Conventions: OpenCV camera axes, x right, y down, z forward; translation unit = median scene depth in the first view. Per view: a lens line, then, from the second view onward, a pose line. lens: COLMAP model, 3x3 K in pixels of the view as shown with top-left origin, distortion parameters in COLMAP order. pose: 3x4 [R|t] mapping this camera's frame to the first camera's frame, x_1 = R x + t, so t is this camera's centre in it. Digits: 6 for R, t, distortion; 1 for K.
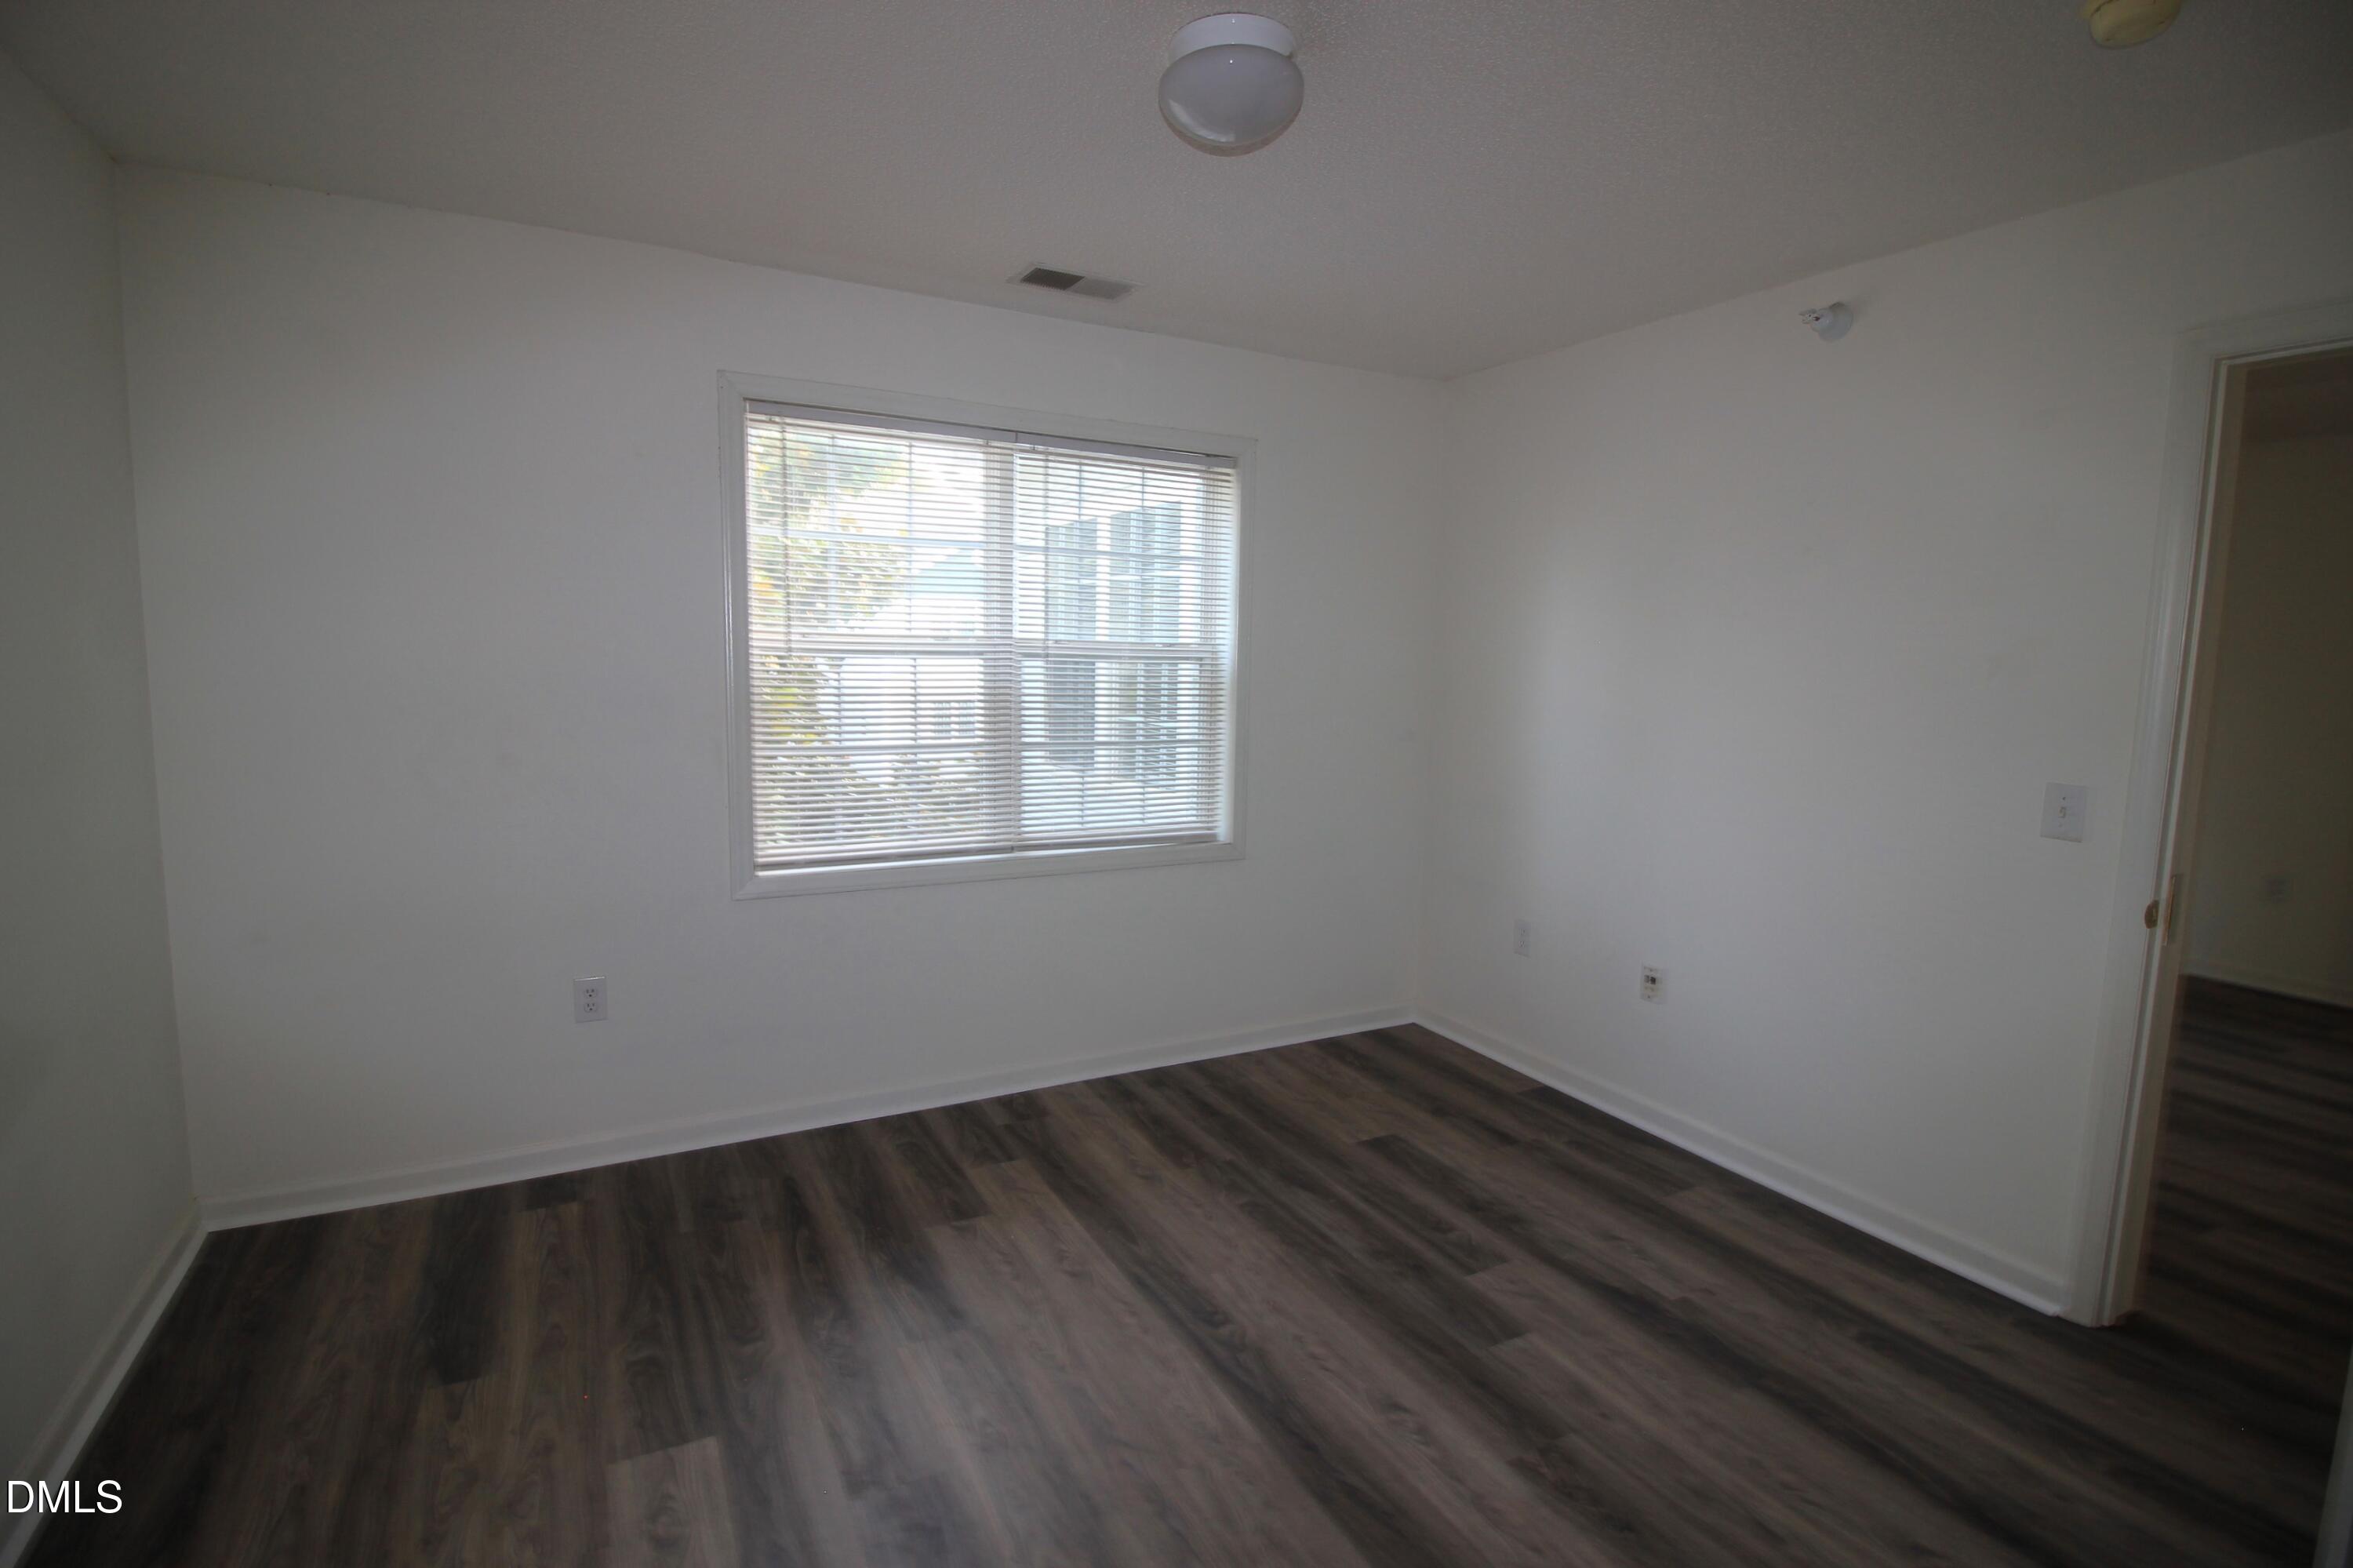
lens RADIAL K [[1097.2, 0, 1173.7], [0, 1097.2, 771.6], [0, 0, 1]] dist [0.001353, -0.013856]
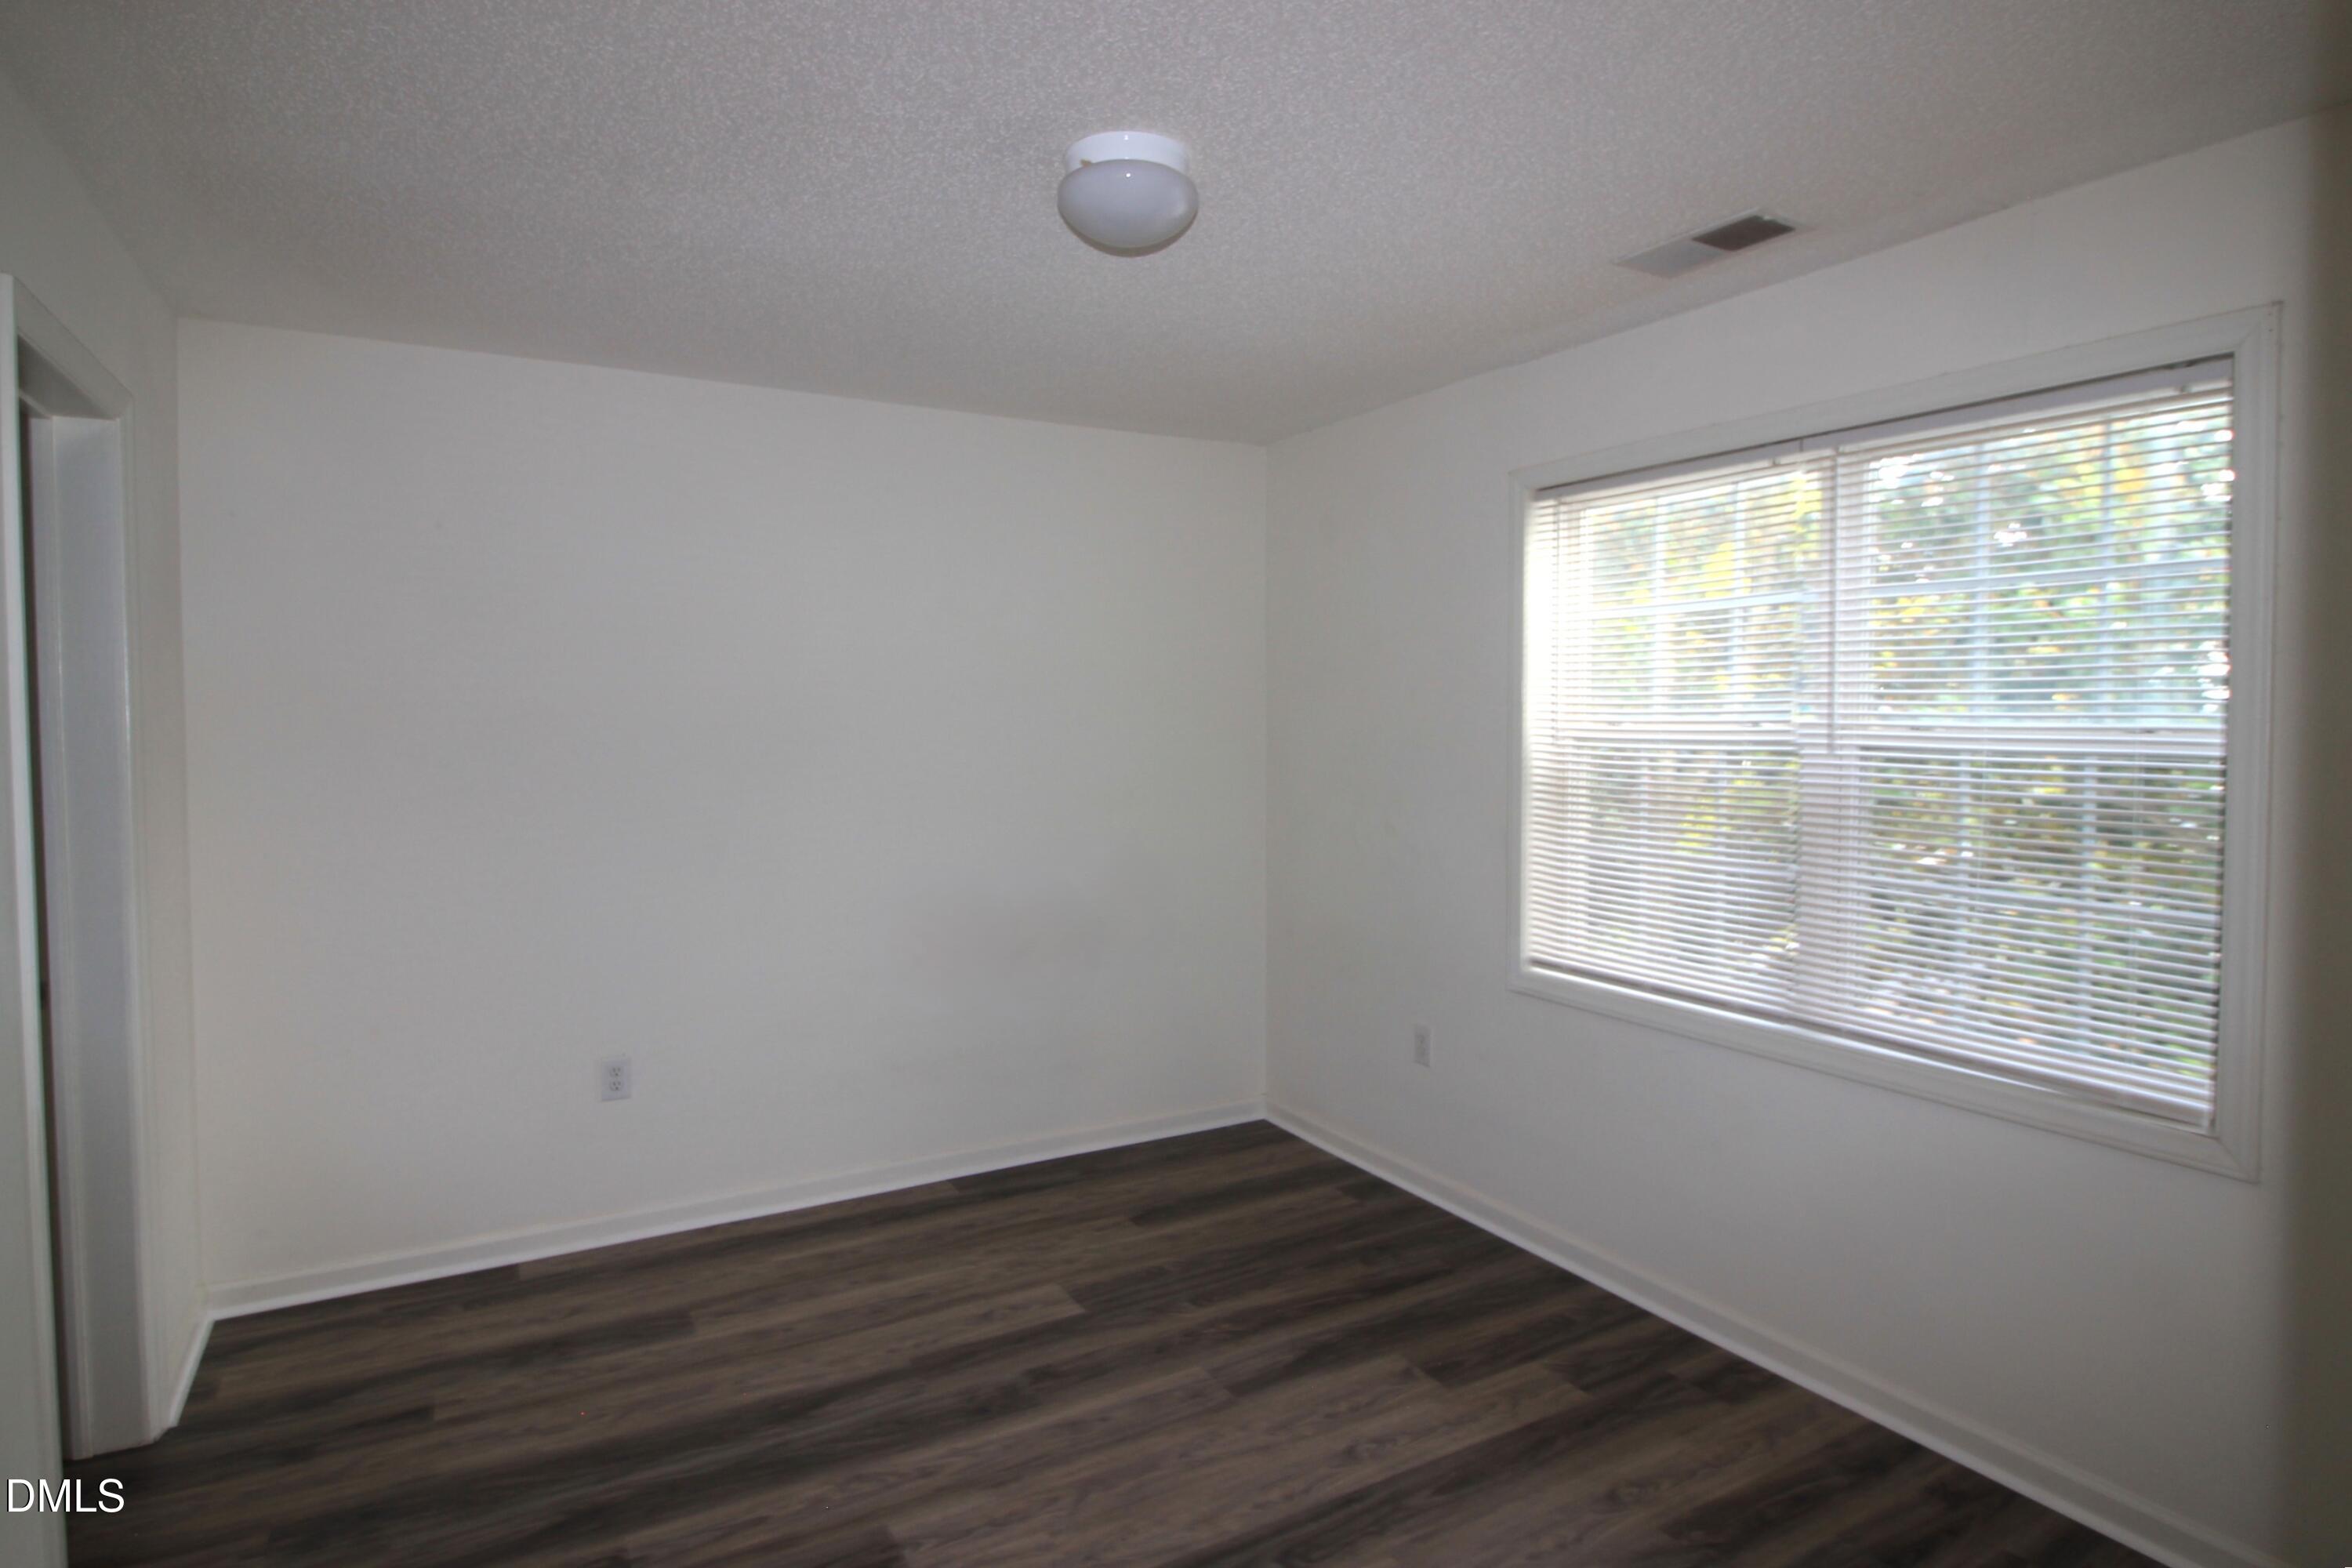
lens RADIAL K [[1325.5, 0, 1171.9], [0, 1325.5, 779.0], [0, 0, 1]] dist [-0.002108, -0.001614]
pose [[0.015783, 0.034148, -0.999292, 0.825410], [-0.111879, 0.993201, 0.032173, -0.080102], [0.993596, 0.111292, 0.019496, 0.683032]]
